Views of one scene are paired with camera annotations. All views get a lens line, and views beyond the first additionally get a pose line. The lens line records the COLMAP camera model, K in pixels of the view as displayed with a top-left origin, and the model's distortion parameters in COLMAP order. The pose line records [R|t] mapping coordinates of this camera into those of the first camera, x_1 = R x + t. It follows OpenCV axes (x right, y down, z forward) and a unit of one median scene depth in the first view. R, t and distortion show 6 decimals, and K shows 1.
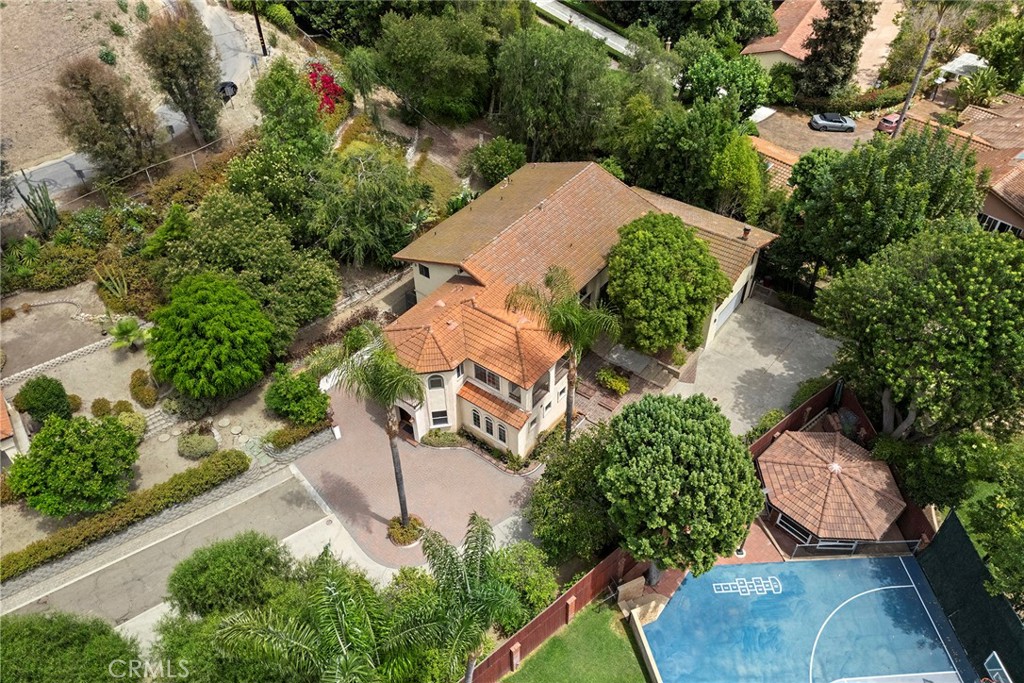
lens RADIAL K [[724.4, 0, 512.0], [0, 724.4, 341.5], [0, 0, 1]] dist [0.074019, -0.076905]
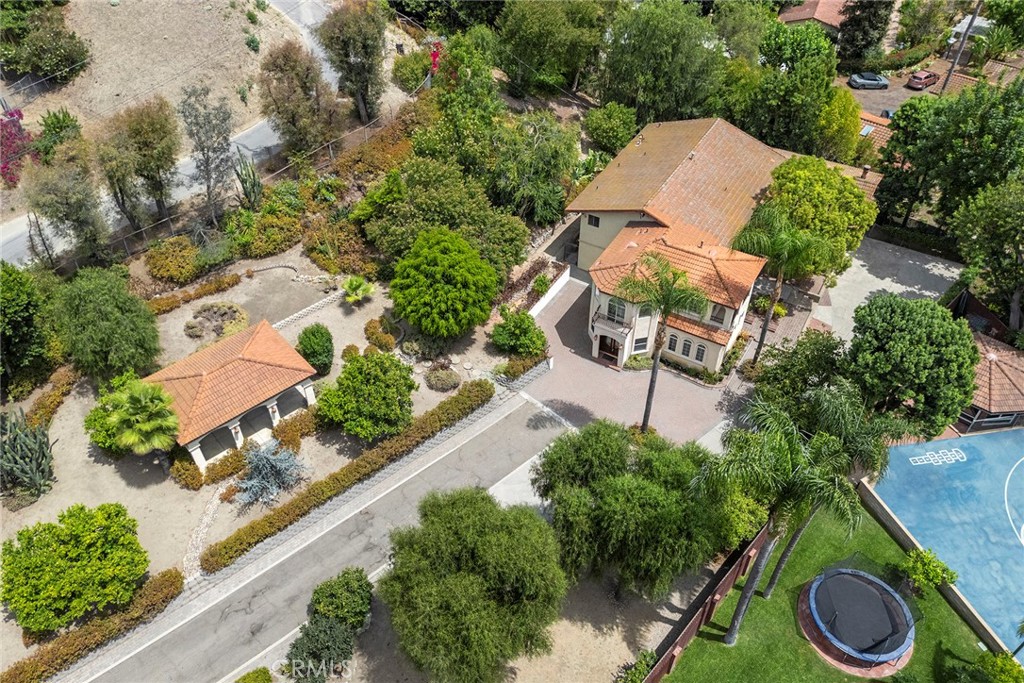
lens RADIAL K [[726.9, 0, 509.5], [0, 726.9, 334.1], [0, 0, 1]] dist [0.073258, -0.071055]
pose [[0.994699, -0.067135, 0.077888, -0.382760], [0.066543, 0.997732, 0.010181, 0.062377], [-0.078395, -0.004944, 0.996910, -0.123507]]
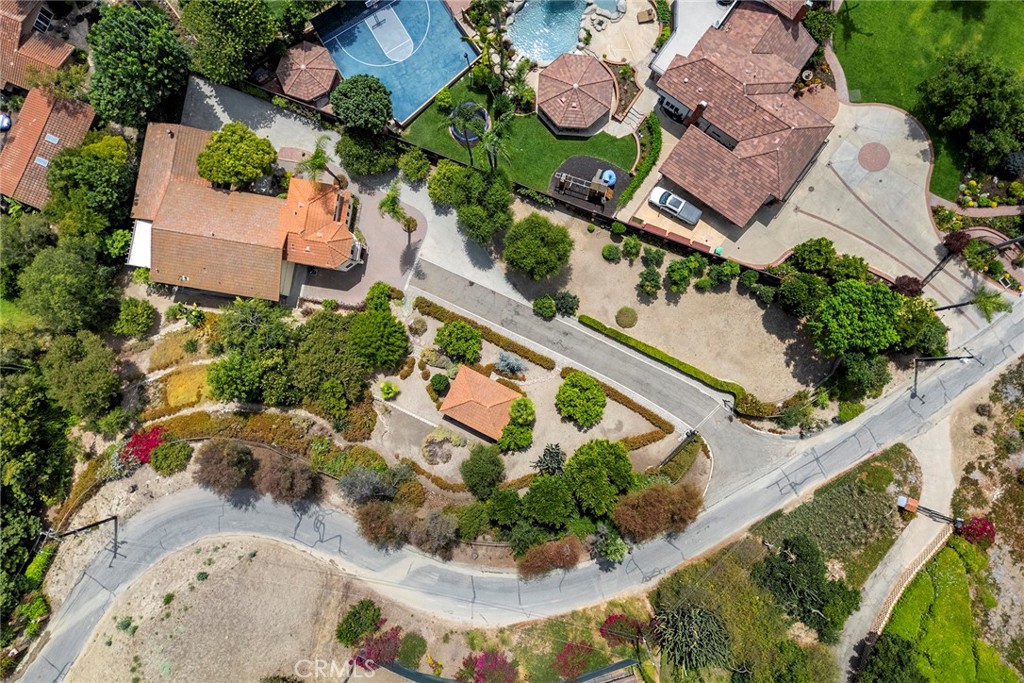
lens RADIAL K [[724.4, 0, 512.0], [0, 724.4, 341.5], [0, 0, 1]] dist [0.074019, -0.076905]
pose [[-0.470944, -0.878987, 0.074791, -0.712344], [0.610317, -0.263429, 0.747073, -1.224186], [-0.636966, 0.397476, 0.660521, -0.534910]]
